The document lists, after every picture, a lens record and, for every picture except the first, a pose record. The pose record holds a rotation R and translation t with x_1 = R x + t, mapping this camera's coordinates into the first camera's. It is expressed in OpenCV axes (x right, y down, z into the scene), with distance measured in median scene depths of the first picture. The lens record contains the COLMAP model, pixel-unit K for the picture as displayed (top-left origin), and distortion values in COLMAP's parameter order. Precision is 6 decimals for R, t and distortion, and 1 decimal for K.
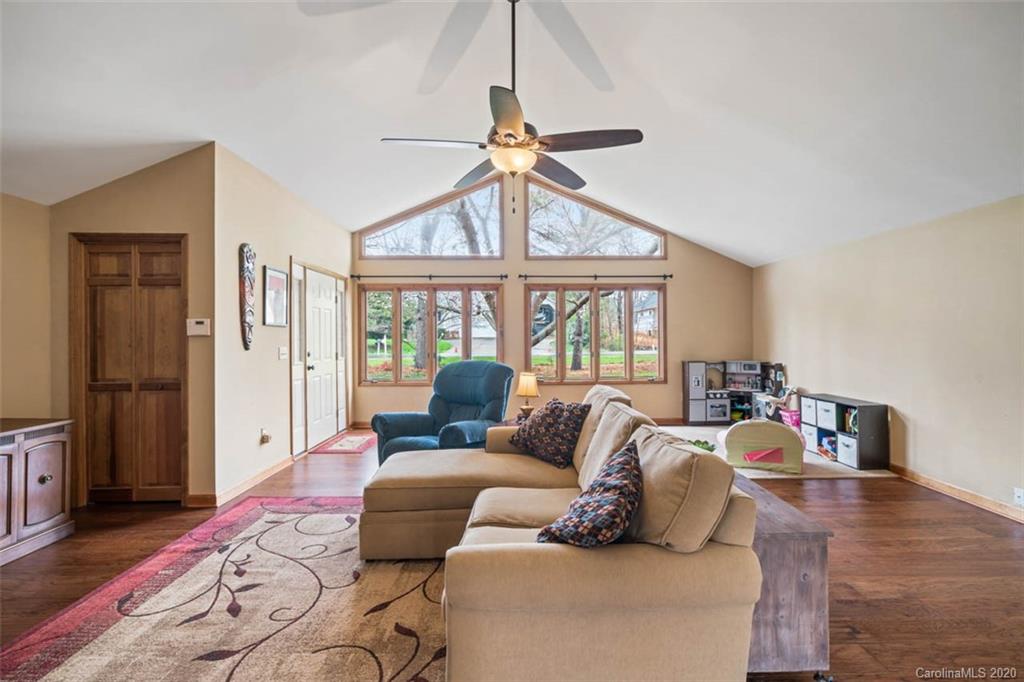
lens RADIAL K [[478.4, 0, 512.3], [0, 478.4, 339.5], [0, 0, 1]] dist [-0.004431, 0.003706]
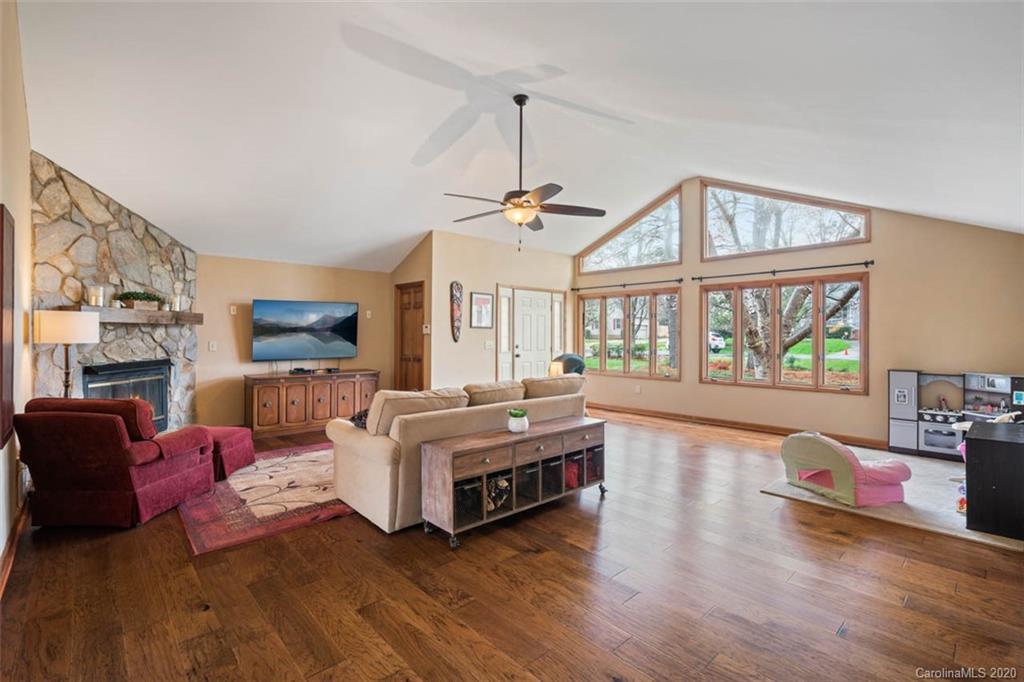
lens RADIAL K [[478.4, 0, 509.6], [0, 478.4, 336.0], [0, 0, 1]] dist [-0.004431, 0.003706]
pose [[0.641745, 0.008194, -0.766874, 0.569207], [-0.011826, 0.999930, 0.000787, -0.002593], [0.766827, 0.008564, 0.641797, 0.017564]]
